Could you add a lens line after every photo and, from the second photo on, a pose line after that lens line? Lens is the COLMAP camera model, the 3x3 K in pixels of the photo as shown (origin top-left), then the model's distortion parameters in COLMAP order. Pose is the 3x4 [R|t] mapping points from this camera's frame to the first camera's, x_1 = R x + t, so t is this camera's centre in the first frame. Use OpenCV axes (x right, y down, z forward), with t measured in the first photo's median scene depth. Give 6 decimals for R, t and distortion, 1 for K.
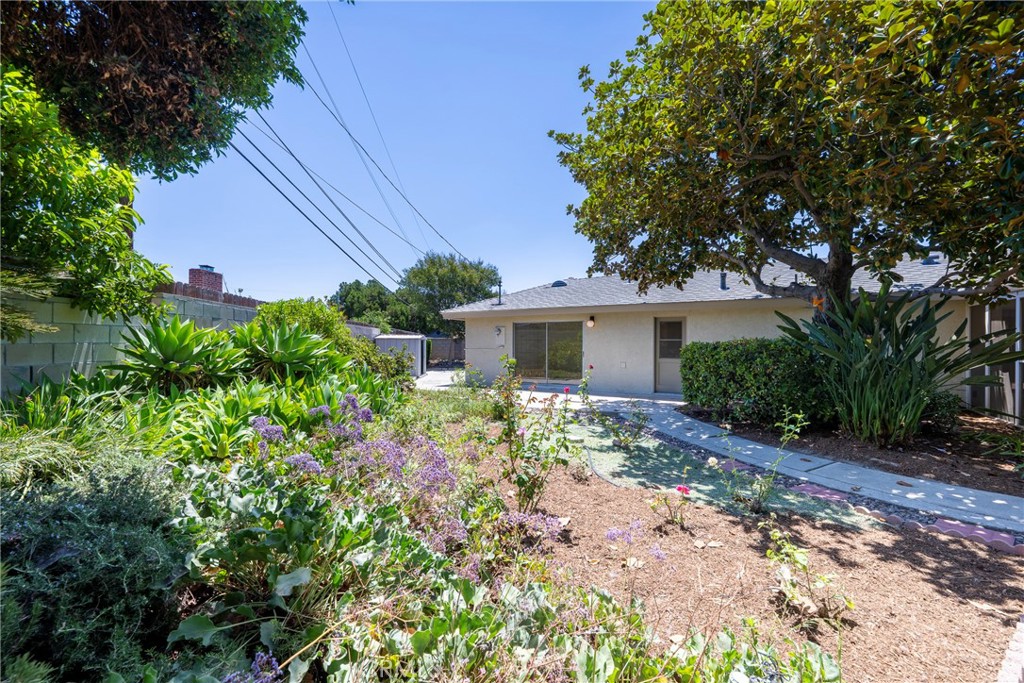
lens RADIAL K [[407.4, 0, 512.8], [0, 407.4, 341.6], [0, 0, 1]] dist [0.001395, 0.000099]
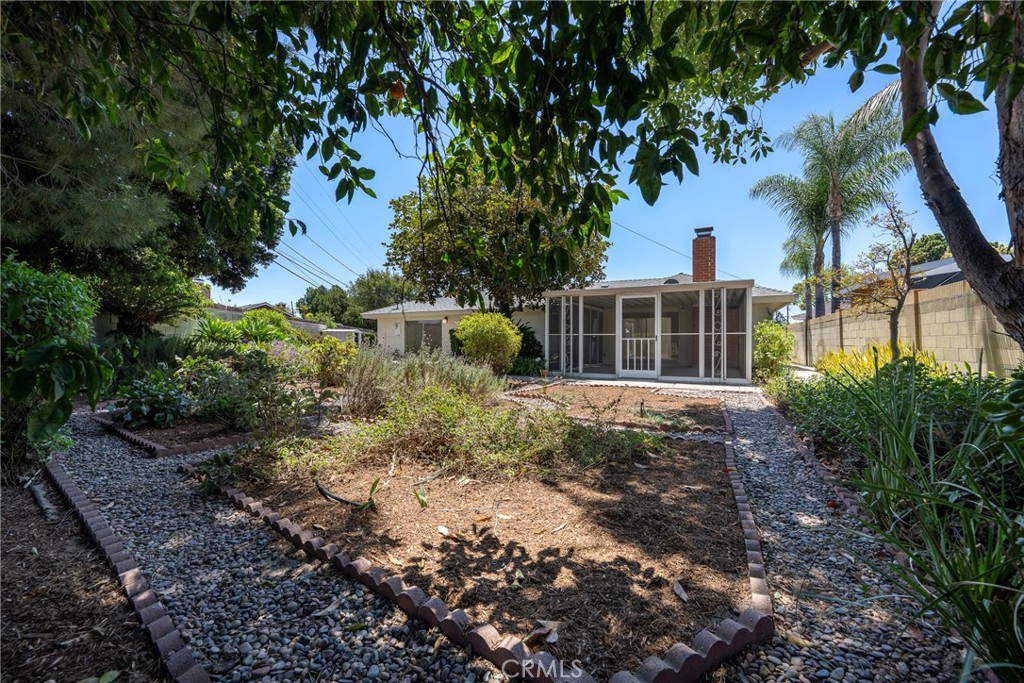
lens RADIAL K [[407.4, 0, 508.3], [0, 407.4, 340.0], [0, 0, 1]] dist [0.001395, 0.000099]
pose [[0.999409, -0.000980, 0.034356, 0.301941], [0.001046, 0.999998, -0.001892, 0.027955], [-0.034354, 0.001927, 0.999408, -0.524119]]
